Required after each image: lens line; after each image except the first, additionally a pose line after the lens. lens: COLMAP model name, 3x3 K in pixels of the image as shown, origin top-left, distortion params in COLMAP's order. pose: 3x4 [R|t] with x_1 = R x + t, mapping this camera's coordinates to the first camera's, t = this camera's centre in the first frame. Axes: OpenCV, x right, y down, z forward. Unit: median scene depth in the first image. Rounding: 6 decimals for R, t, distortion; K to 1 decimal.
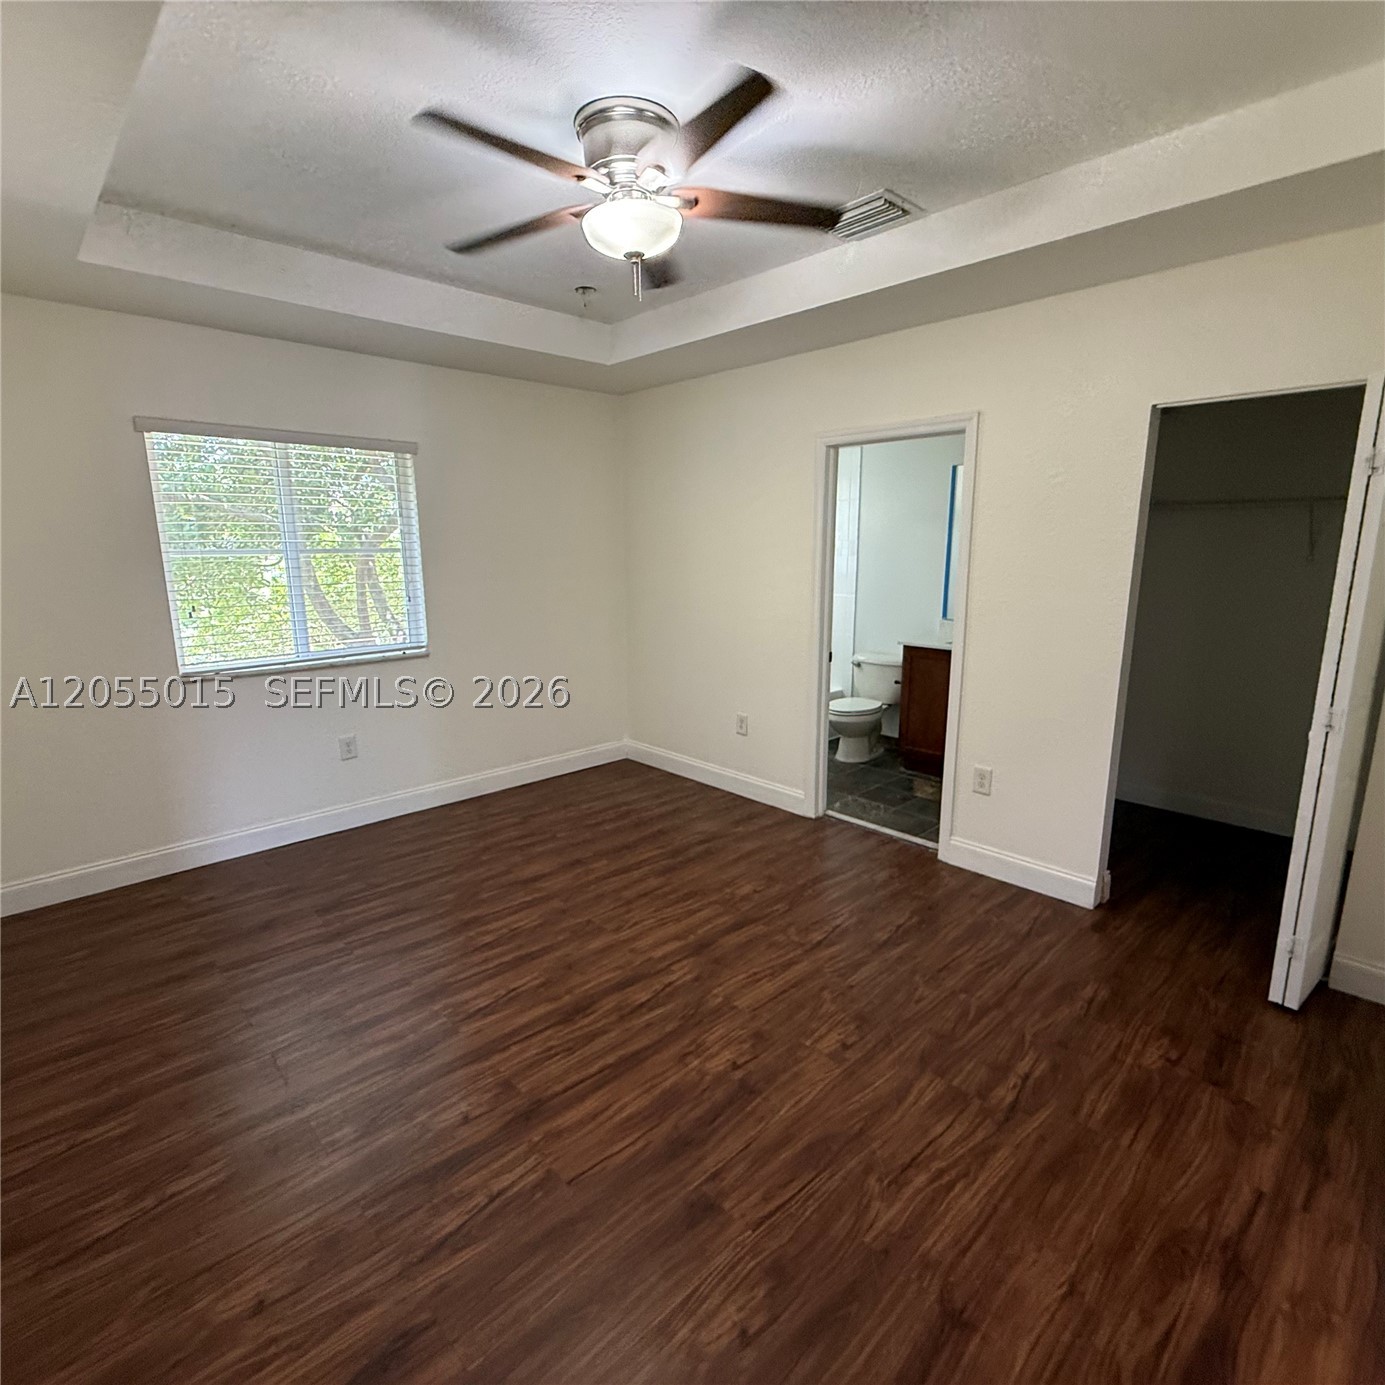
lens RADIAL K [[744.1, 0, 692.4], [0, 744.1, 692.6], [0, 0, 1]] dist [0.000429, -0.000429]
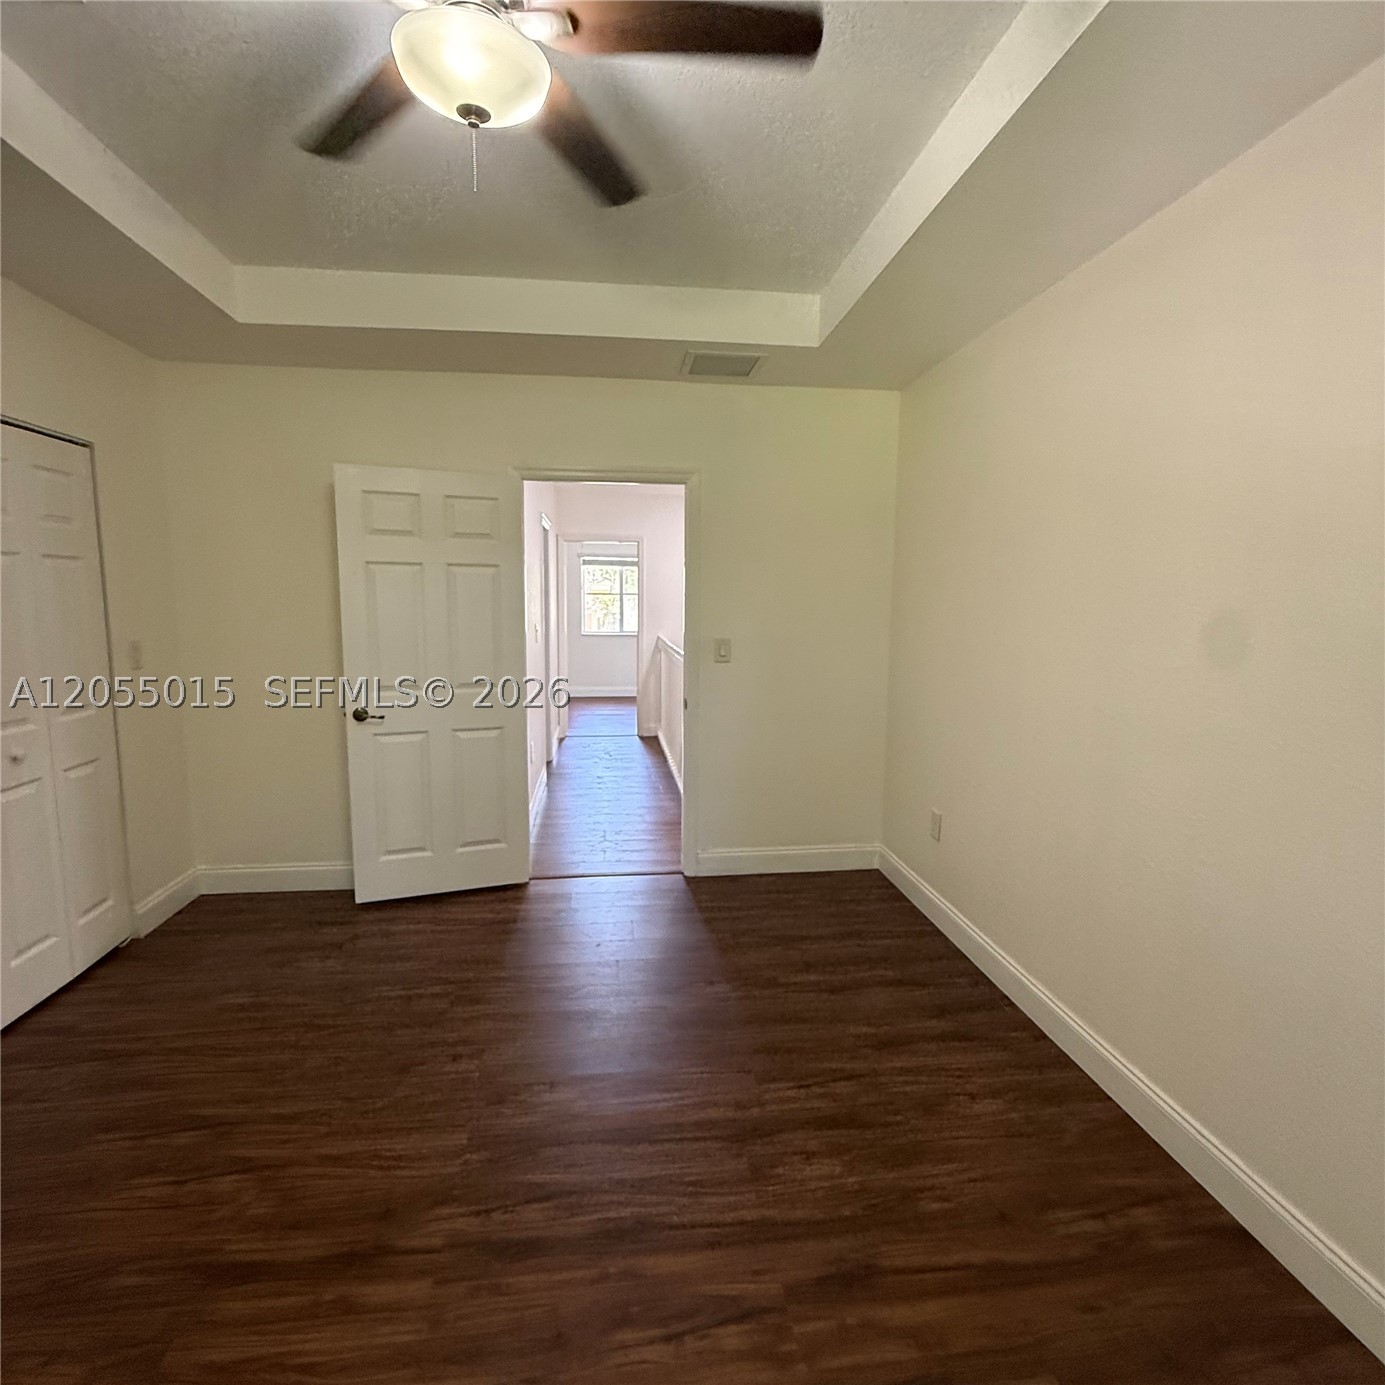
lens RADIAL K [[744.1, 0, 689.3], [0, 744.1, 690.5], [0, 0, 1]] dist [0.000429, -0.000429]
pose [[-0.801288, -0.078329, 0.593130, -0.604915], [0.110000, 0.955203, 0.274748, -0.246363], [-0.588080, 0.285397, -0.756776, 1.414469]]
